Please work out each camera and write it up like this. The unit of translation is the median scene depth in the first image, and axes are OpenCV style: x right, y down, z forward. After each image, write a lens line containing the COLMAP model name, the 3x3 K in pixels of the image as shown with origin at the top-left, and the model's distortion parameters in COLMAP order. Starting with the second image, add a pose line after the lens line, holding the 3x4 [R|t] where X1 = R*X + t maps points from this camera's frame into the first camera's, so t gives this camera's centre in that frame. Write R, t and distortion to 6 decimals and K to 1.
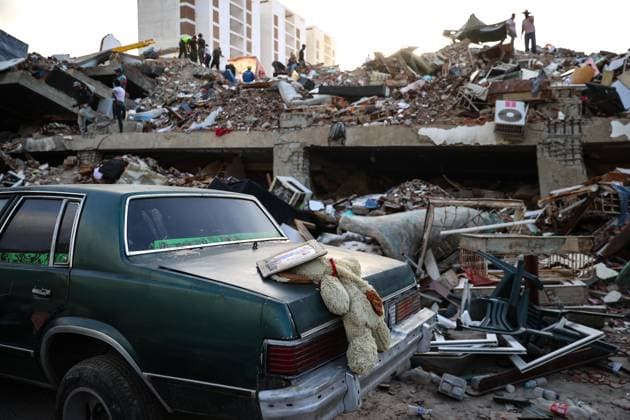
lens RADIAL K [[524.8, 0, 315.0], [0, 524.8, 210.0], [0, 0, 1]] dist [-0.048492, 0.086233]
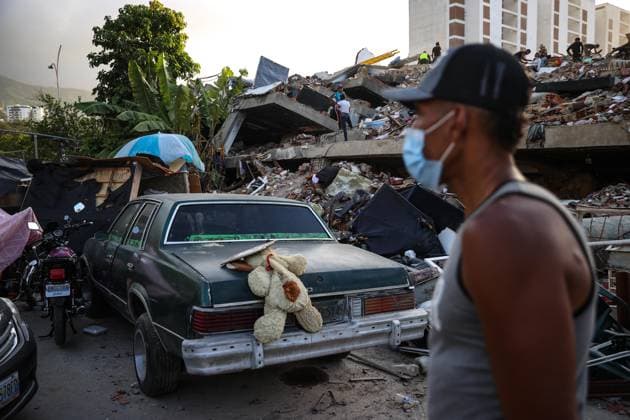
lens RADIAL K [[524.8, 0, 315.0], [0, 524.8, 210.0], [0, 0, 1]] dist [-0.048492, 0.086233]
pose [[0.876425, 0.021289, -0.481067, 0.115854], [-0.022045, 0.999749, 0.004080, -0.003985], [0.481033, 0.007030, 0.876674, -0.014253]]
